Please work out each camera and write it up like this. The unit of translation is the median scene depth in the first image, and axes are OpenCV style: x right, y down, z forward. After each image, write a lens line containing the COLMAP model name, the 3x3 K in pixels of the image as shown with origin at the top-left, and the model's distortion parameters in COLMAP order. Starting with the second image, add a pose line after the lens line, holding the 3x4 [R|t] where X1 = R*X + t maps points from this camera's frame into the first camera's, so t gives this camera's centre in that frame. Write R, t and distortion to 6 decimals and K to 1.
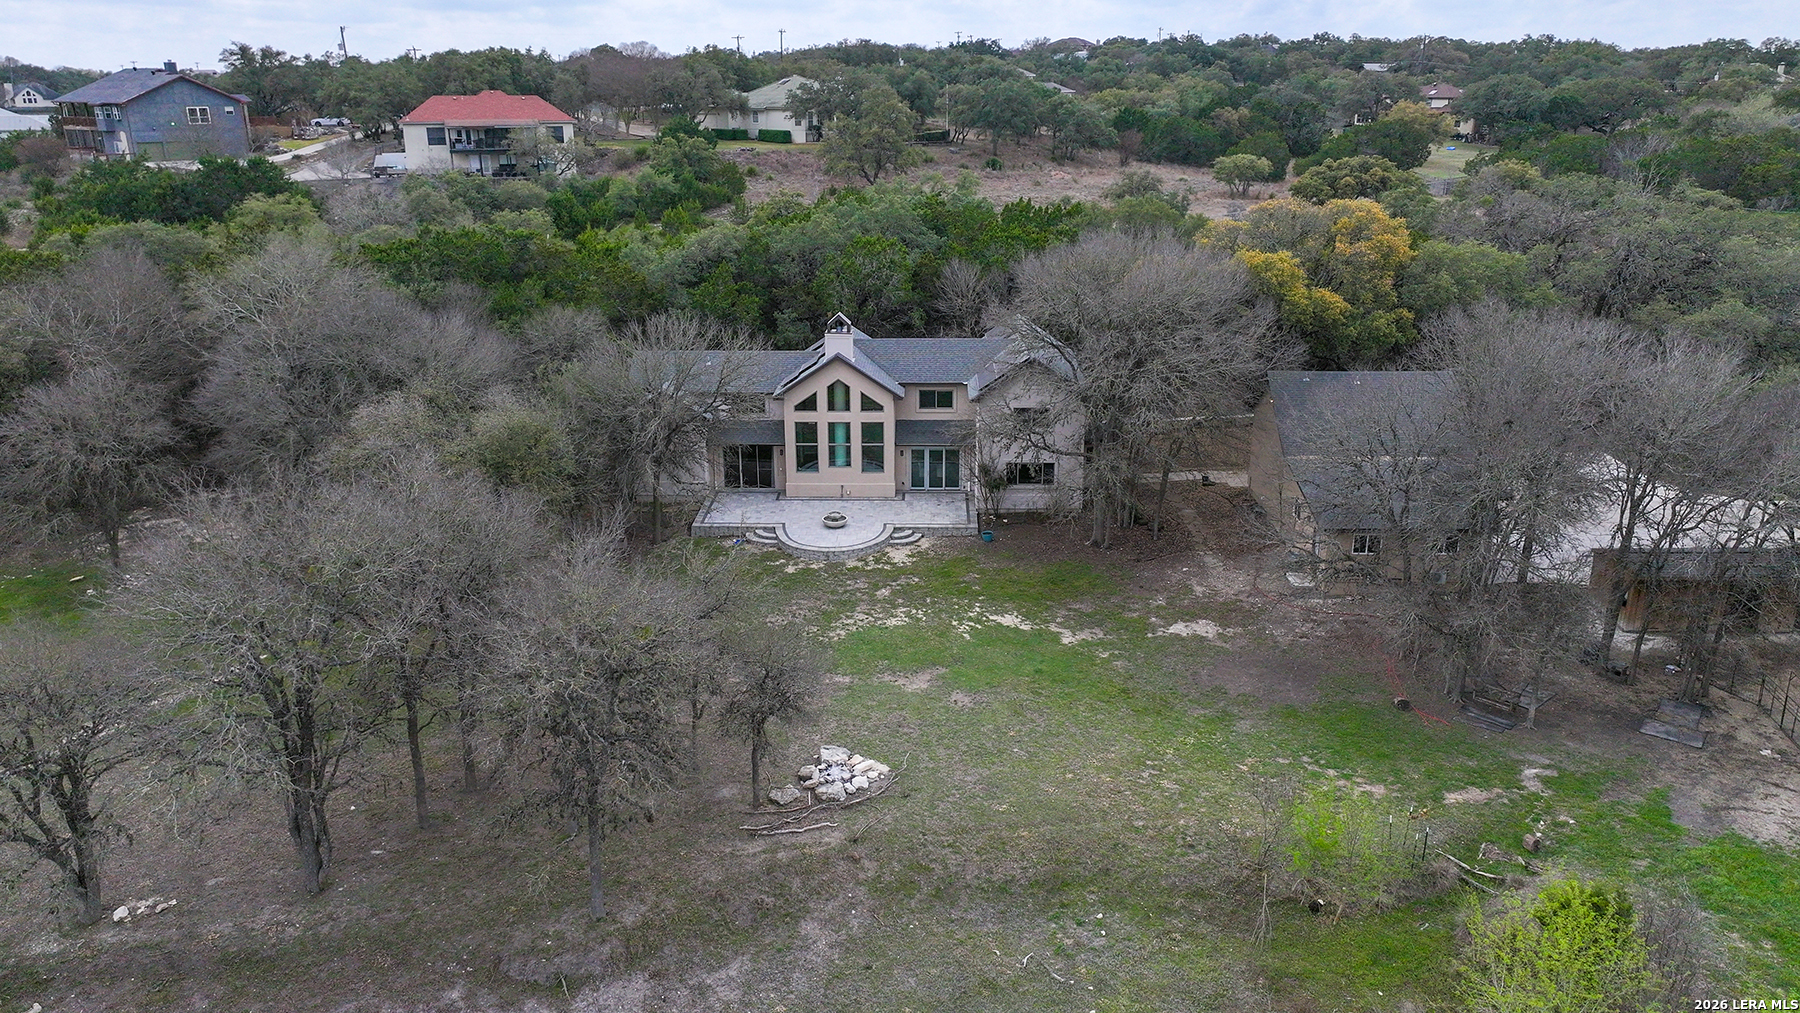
lens RADIAL K [[1290.5, 0, 900.1], [0, 1290.5, 503.5], [0, 0, 1]] dist [-0.005903, -0.000619]
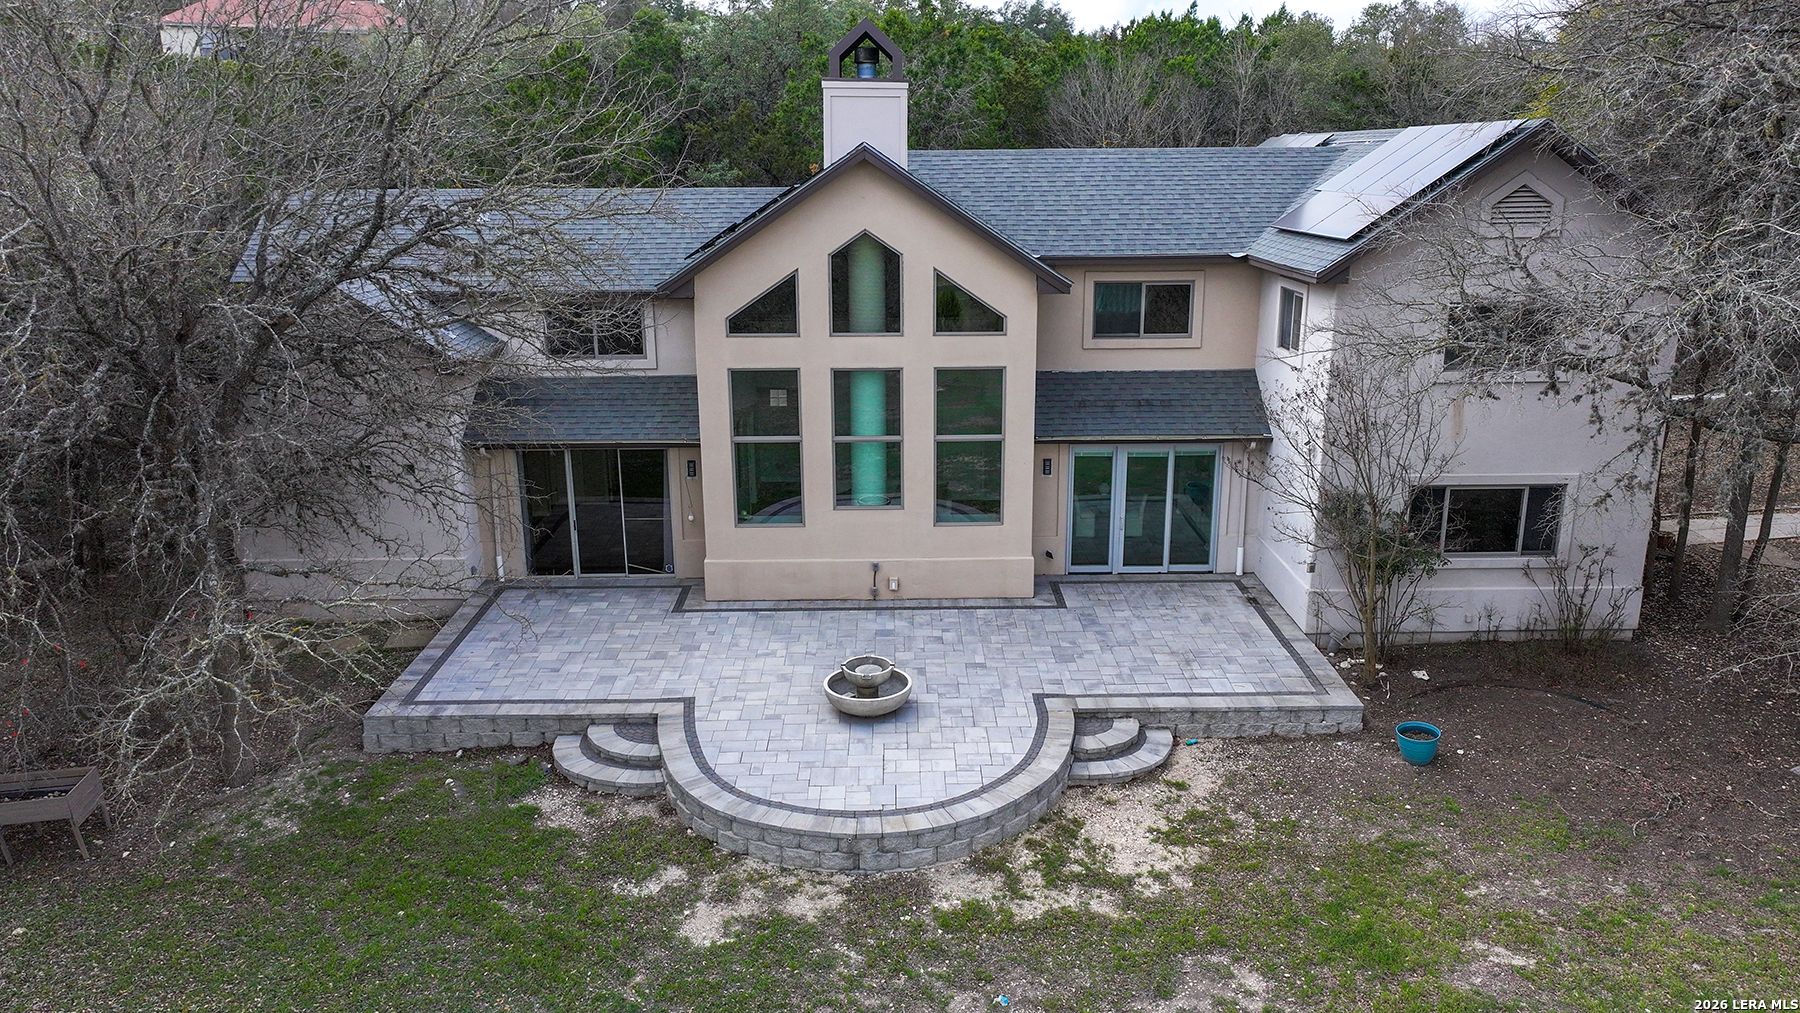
lens RADIAL K [[1290.5, 0, 900.4], [0, 1290.5, 508.6], [0, 0, 1]] dist [-0.005903, -0.000619]
pose [[0.999447, -0.012890, 0.030643, -0.049194], [0.014348, 0.998752, -0.047843, -0.012641], [-0.029988, 0.048257, 0.998385, 0.680706]]
